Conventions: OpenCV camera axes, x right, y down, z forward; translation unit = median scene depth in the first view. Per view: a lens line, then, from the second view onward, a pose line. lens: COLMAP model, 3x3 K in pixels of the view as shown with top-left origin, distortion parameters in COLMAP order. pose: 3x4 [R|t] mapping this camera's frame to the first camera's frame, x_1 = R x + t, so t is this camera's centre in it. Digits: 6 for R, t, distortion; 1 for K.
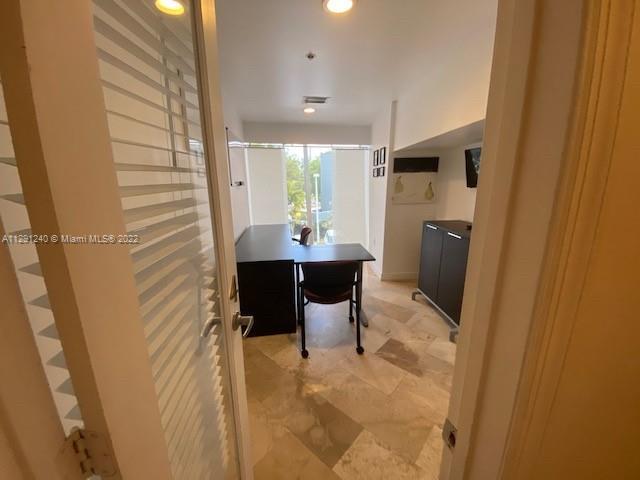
lens RADIAL K [[258.3, 0, 319.7], [0, 258.3, 240.4], [0, 0, 1]] dist [0.024053, -0.022351]
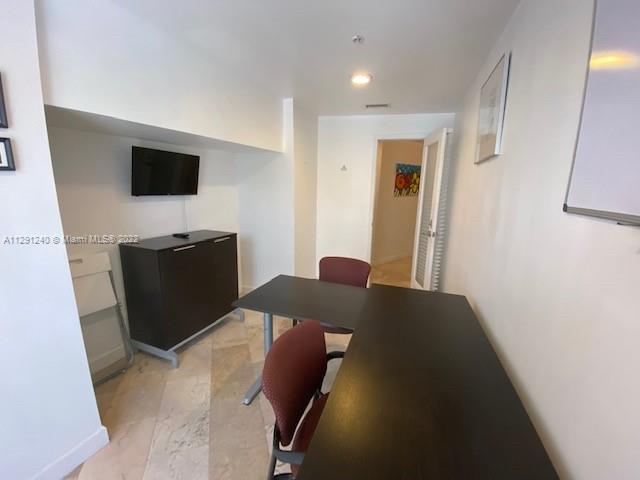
lens RADIAL K [[258.3, 0, 319.7], [0, 258.3, 240.4], [0, 0, 1]] dist [0.024053, -0.022351]
pose [[-0.893746, -0.099482, 0.437402, -0.200721], [0.091937, 0.913774, 0.395683, -0.266975], [-0.439050, 0.393854, -0.807536, 1.134282]]
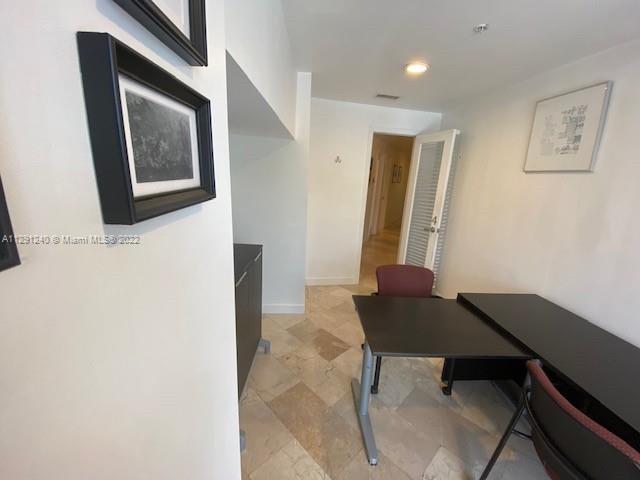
lens RADIAL K [[258.3, 0, 319.7], [0, 258.3, 240.4], [0, 0, 1]] dist [0.024053, -0.022351]
pose [[-0.996890, -0.063062, 0.047254, 0.203406], [-0.033780, 0.883746, 0.466747, -0.291648], [-0.071195, 0.463699, -0.883128, 1.118683]]
